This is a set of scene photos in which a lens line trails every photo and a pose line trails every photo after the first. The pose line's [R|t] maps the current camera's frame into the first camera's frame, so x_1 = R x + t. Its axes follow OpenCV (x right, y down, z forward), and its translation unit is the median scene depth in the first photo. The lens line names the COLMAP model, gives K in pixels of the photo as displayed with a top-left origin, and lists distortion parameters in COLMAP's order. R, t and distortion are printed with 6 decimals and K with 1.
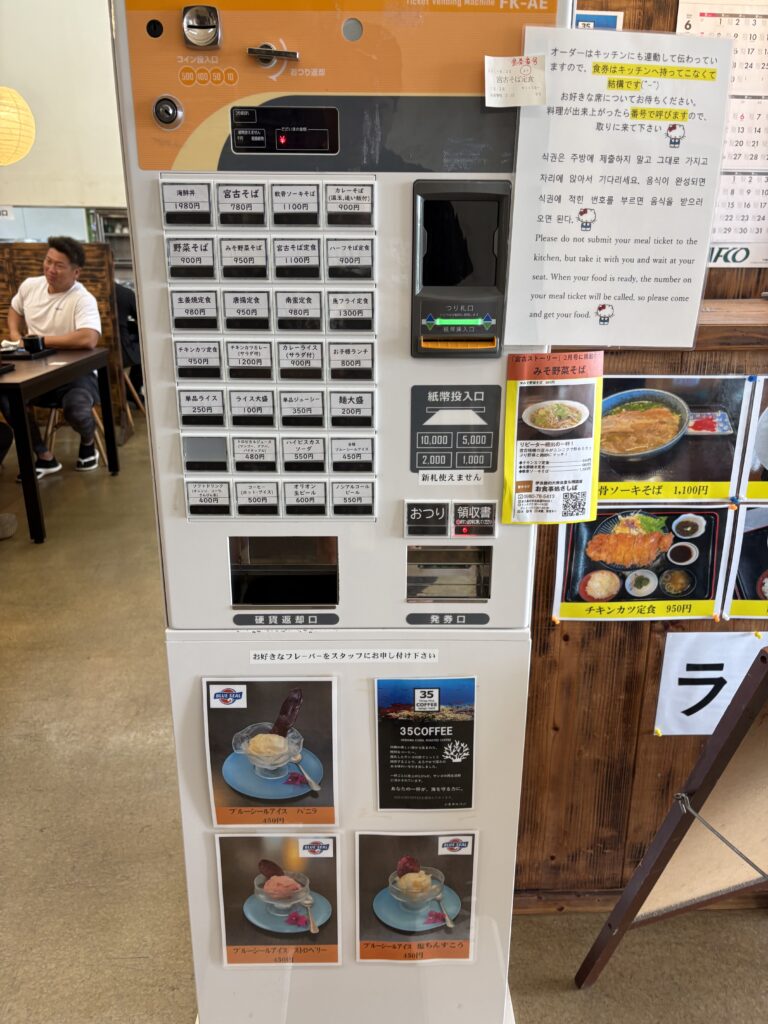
lens RADIAL K [[783.5, 0, 385.2], [0, 783.5, 512.1], [0, 0, 1]] dist [0.001047, 0.033597]
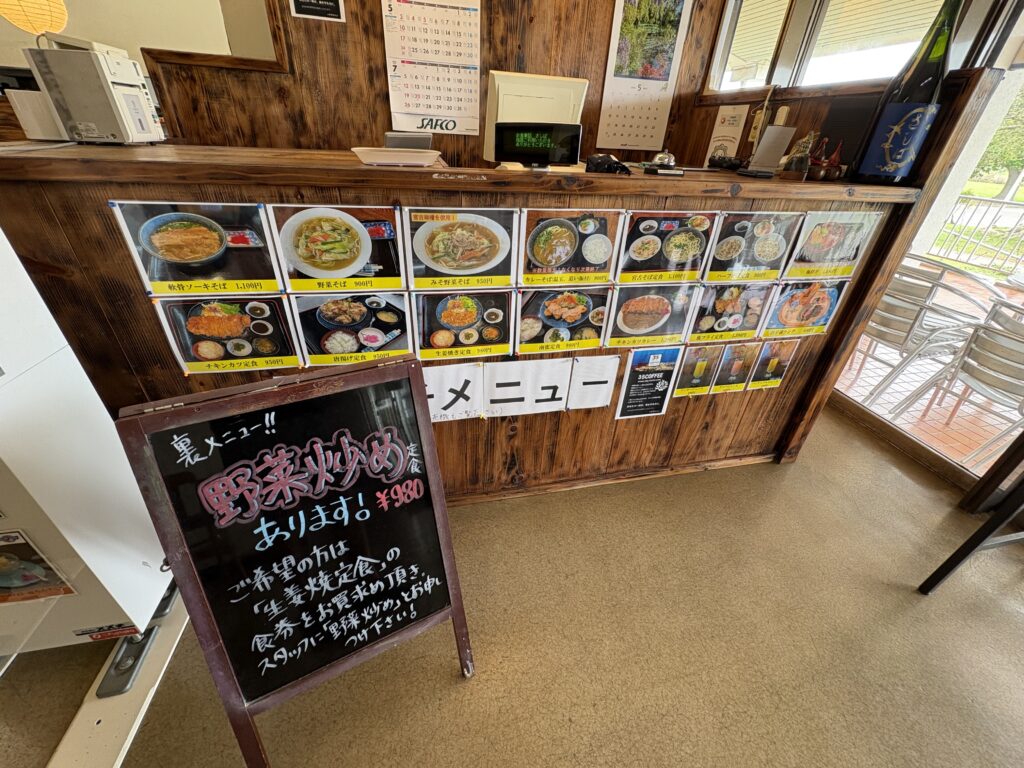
lens RADIAL K [[410.2, 0, 508.0], [0, 410.2, 384.1], [0, 0, 1]] dist [0.008982, -0.000059]
pose [[0.983738, -0.062148, 0.168514, 0.723227], [0.021242, 0.971901, 0.234430, -0.019126], [-0.178348, -0.227038, 0.957416, 0.113998]]
